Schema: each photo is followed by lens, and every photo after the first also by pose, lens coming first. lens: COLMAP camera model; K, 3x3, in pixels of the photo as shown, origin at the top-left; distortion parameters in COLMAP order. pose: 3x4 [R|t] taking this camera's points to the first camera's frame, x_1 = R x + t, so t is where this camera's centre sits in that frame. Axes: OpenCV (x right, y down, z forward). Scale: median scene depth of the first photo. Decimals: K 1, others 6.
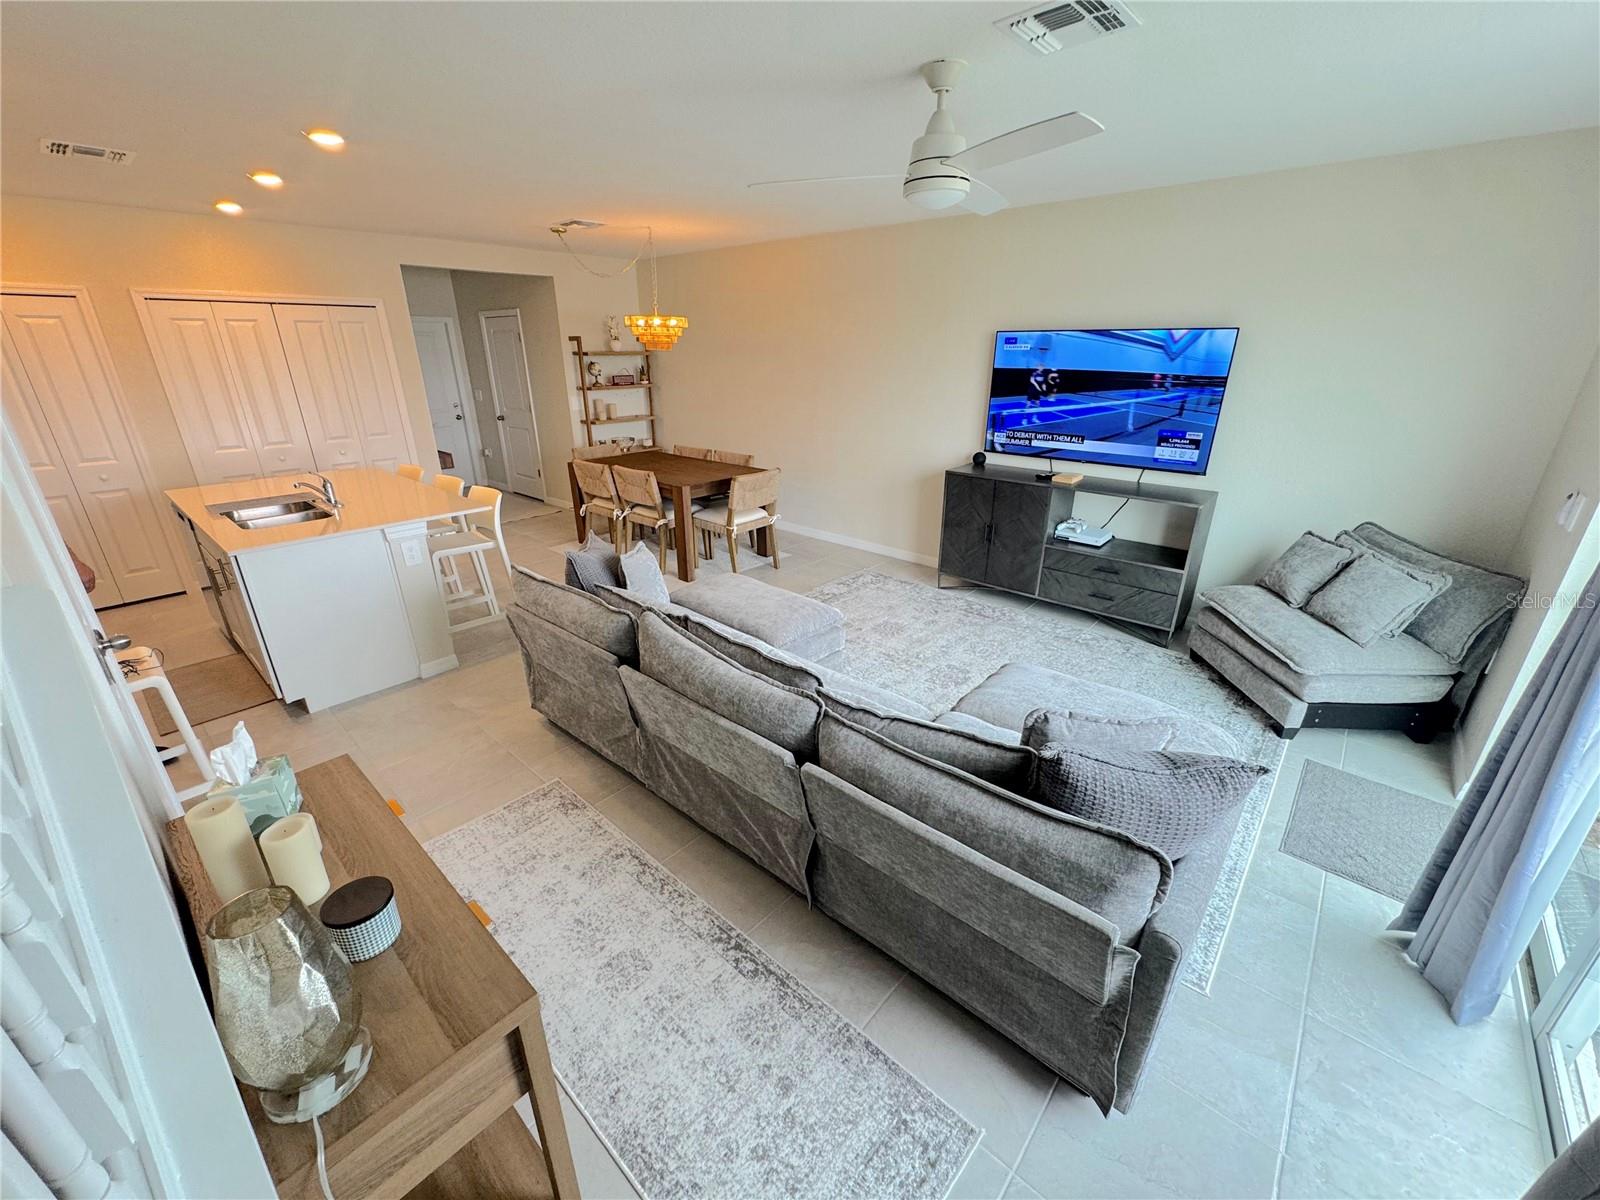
lens RADIAL K [[641.3, 0, 799.5], [0, 641.3, 600.1], [0, 0, 1]] dist [-0.002642, 0.000219]
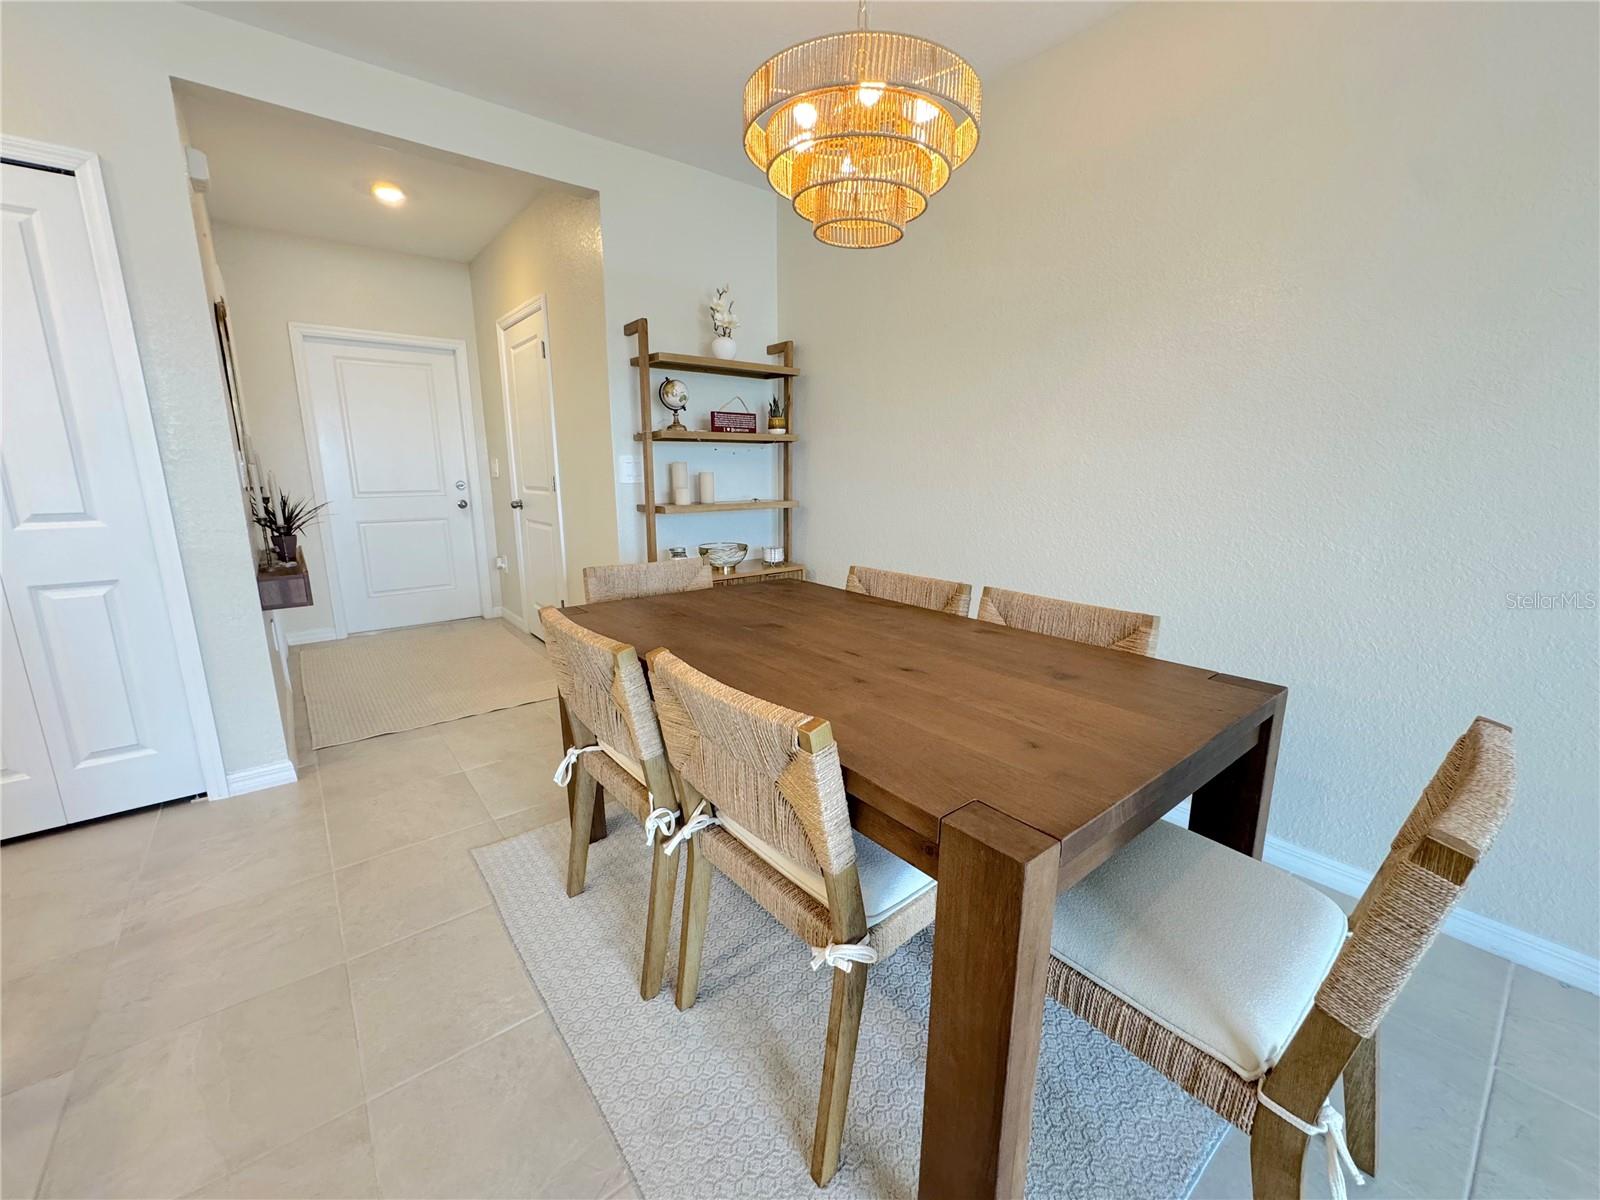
lens RADIAL K [[641.3, 0, 793.9], [0, 641.3, 594.4], [0, 0, 1]] dist [-0.002642, 0.000219]
pose [[0.984742, 0.035657, -0.170330, -0.153520], [-0.064686, 0.983653, -0.168053, -0.151344], [0.161554, 0.176507, 0.970951, 0.597872]]
